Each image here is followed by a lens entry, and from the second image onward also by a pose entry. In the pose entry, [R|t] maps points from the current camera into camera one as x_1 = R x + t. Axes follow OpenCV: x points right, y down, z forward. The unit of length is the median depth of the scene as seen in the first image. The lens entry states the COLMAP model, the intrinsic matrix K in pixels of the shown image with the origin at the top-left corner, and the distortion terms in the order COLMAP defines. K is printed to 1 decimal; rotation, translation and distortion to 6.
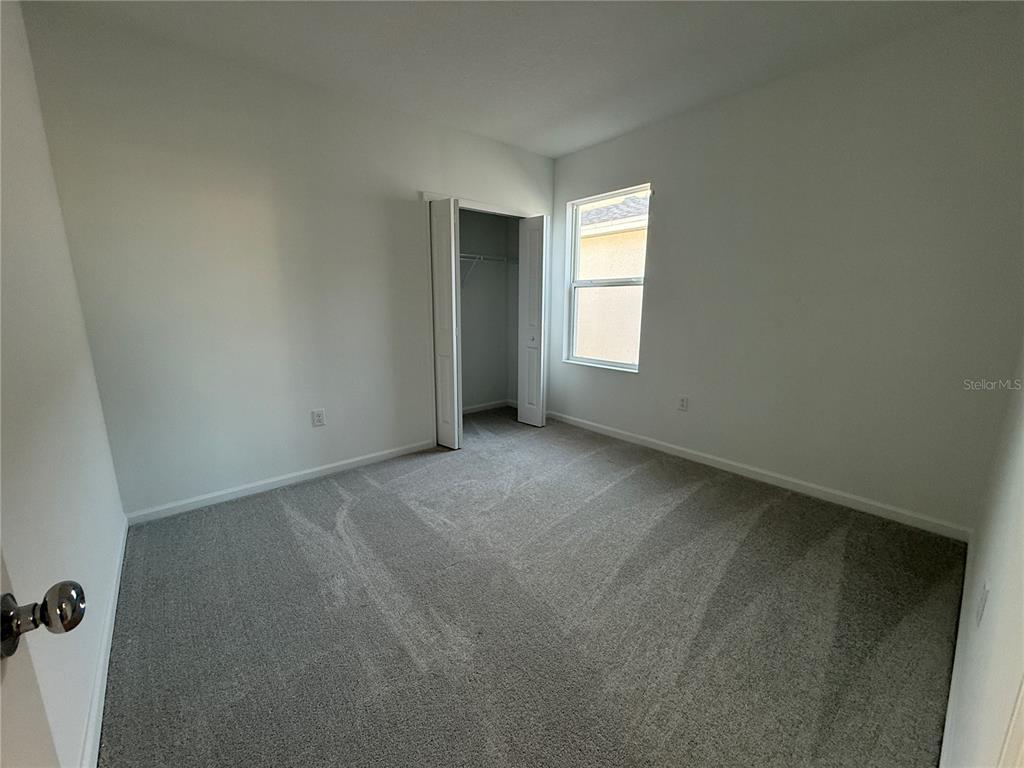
lens RADIAL K [[407.1, 0, 508.1], [0, 407.1, 382.8], [0, 0, 1]] dist [0.000044, -0.000064]
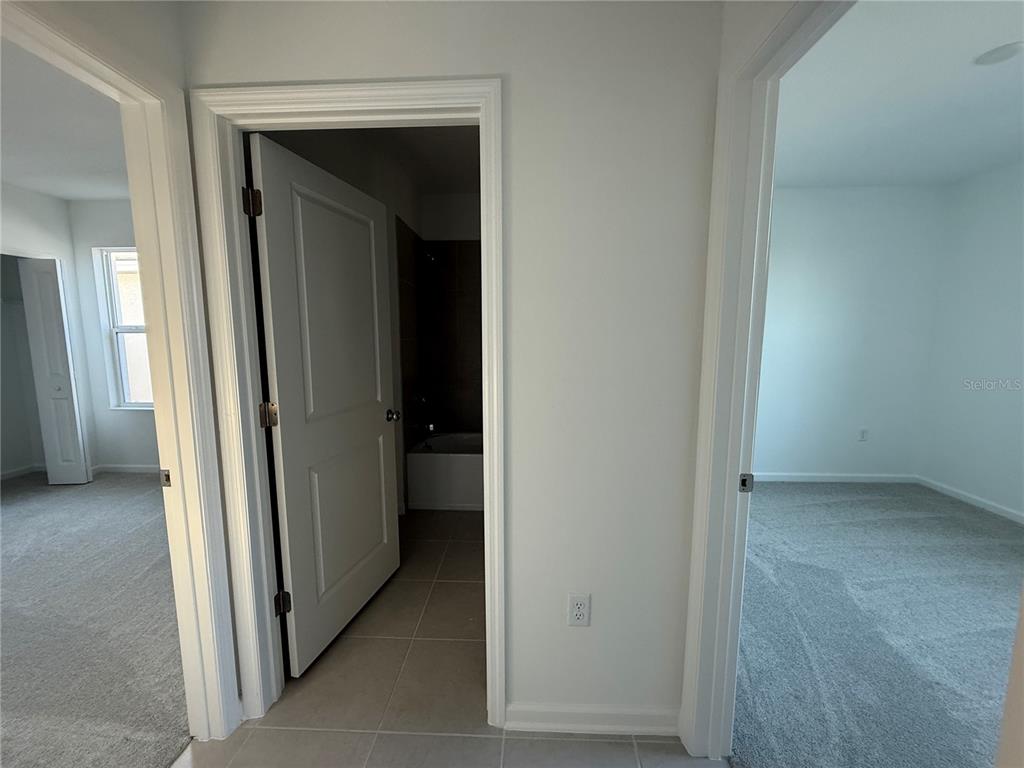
lens RADIAL K [[407.1, 0, 508.1], [0, 407.1, 382.8], [0, 0, 1]] dist [0.000044, -0.000064]
pose [[0.673563, -0.086732, 0.734024, 0.072918], [0.145515, 0.989216, -0.016645, 0.041210], [-0.724665, 0.118023, 0.678920, -0.357886]]
